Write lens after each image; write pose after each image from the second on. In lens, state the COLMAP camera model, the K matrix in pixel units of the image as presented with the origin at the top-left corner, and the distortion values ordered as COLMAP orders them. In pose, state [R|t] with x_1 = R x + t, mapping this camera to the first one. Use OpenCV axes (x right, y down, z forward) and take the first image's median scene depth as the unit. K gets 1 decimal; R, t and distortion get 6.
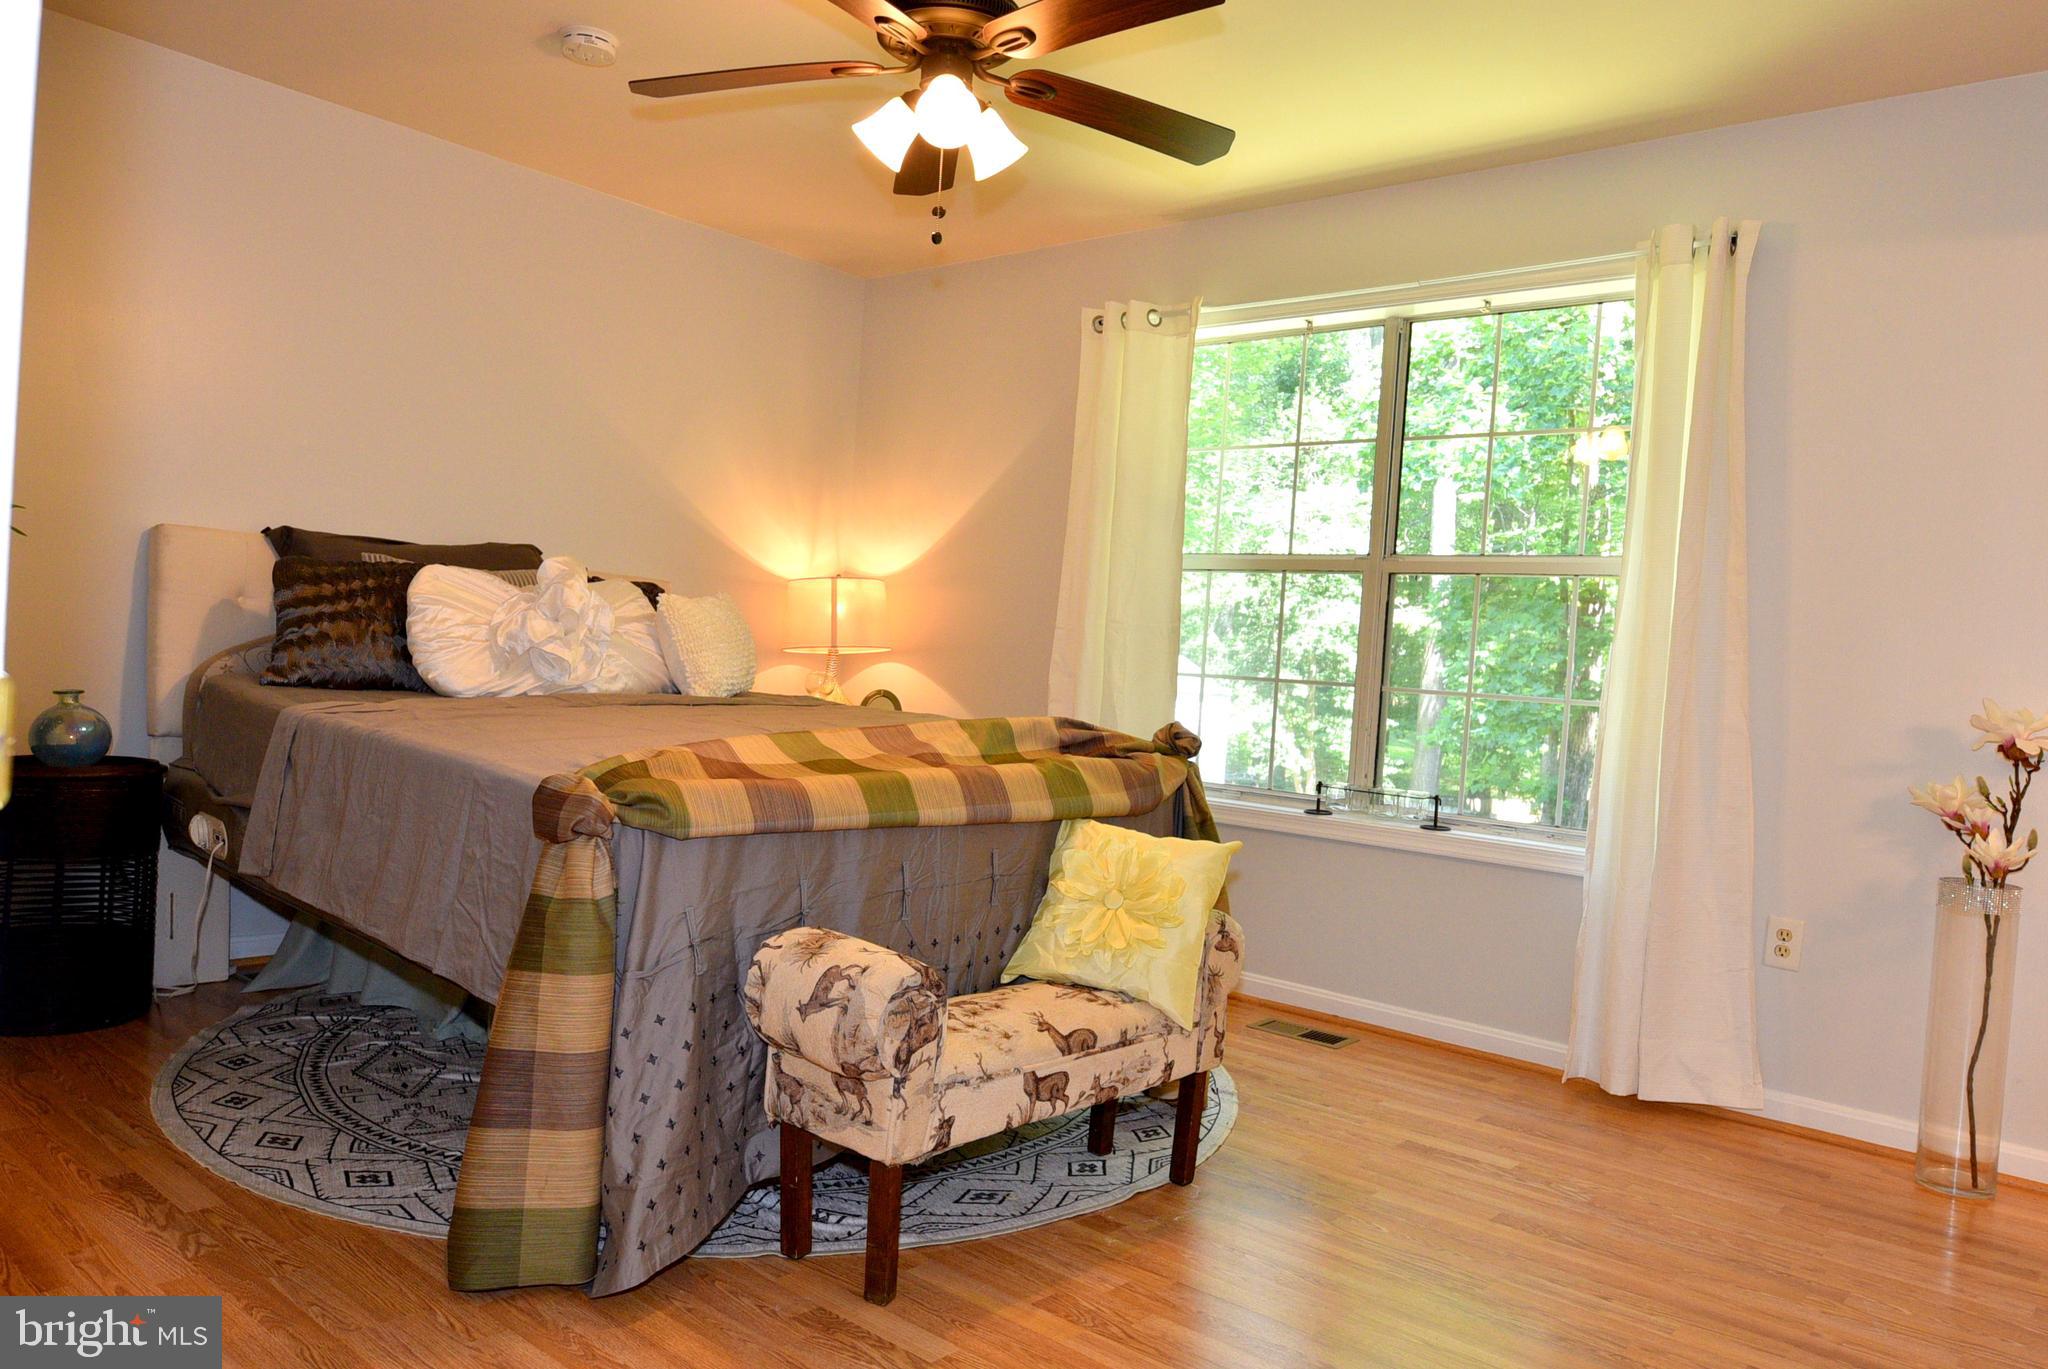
lens RADIAL K [[1434.5, 0, 1024.0], [0, 1434.5, 684.5], [0, 0, 1]] dist [-0.004702, -0.001824]
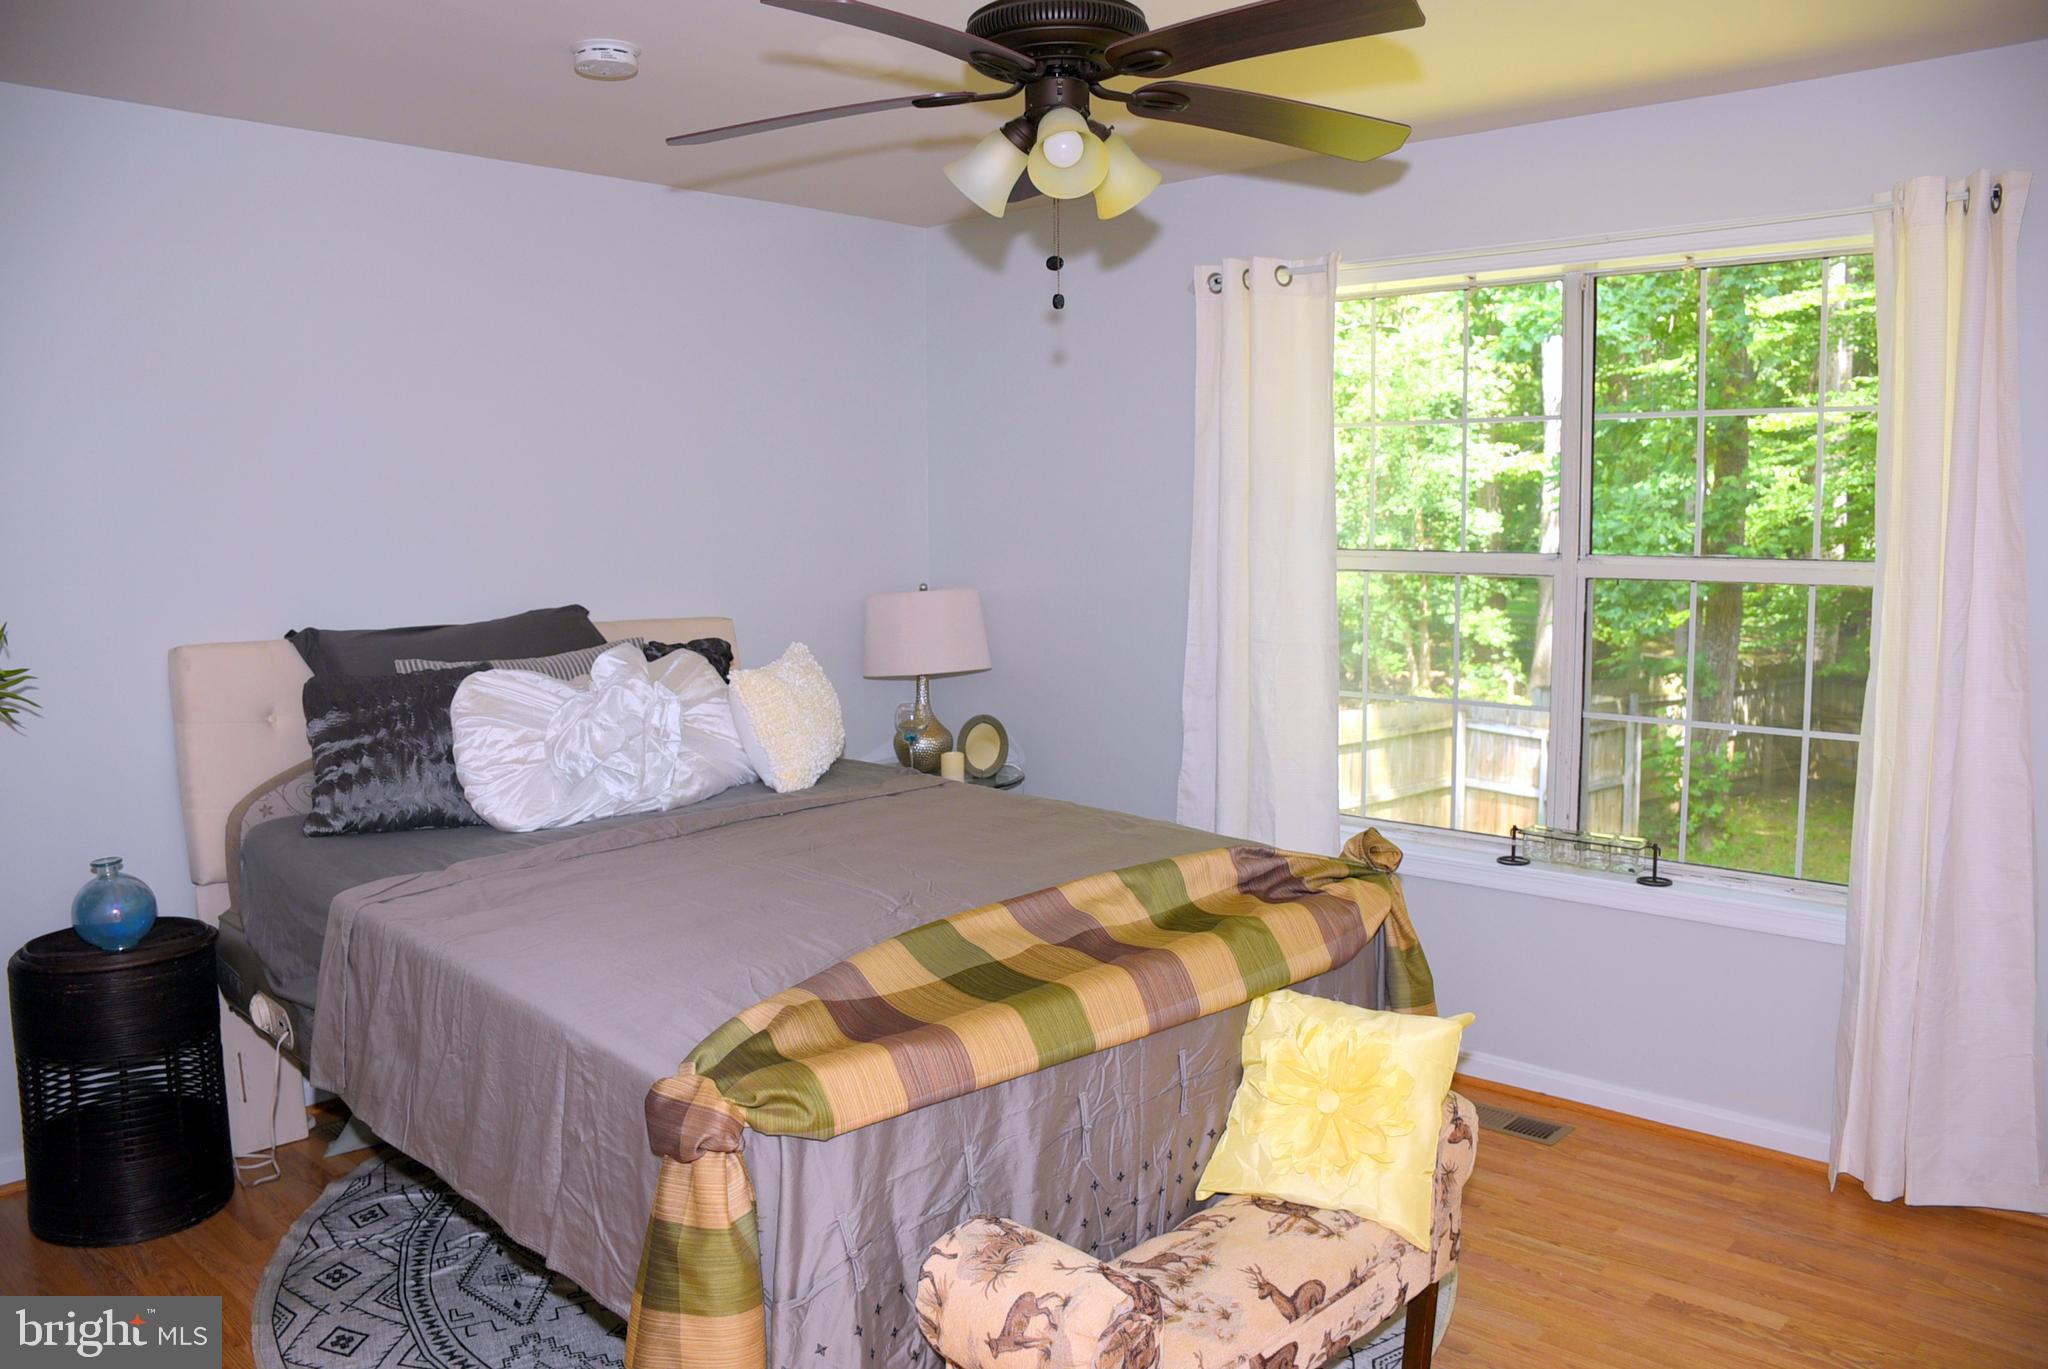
lens RADIAL K [[1590.4, 0, 1024.0], [0, 1590.4, 684.5], [0, 0, 1]] dist [-0.159593, 0.107131]
pose [[0.996631, -0.066235, -0.048375, -0.050575], [0.069980, 0.994309, 0.080326, -0.166929], [0.042779, -0.083440, 0.995594, 0.104410]]
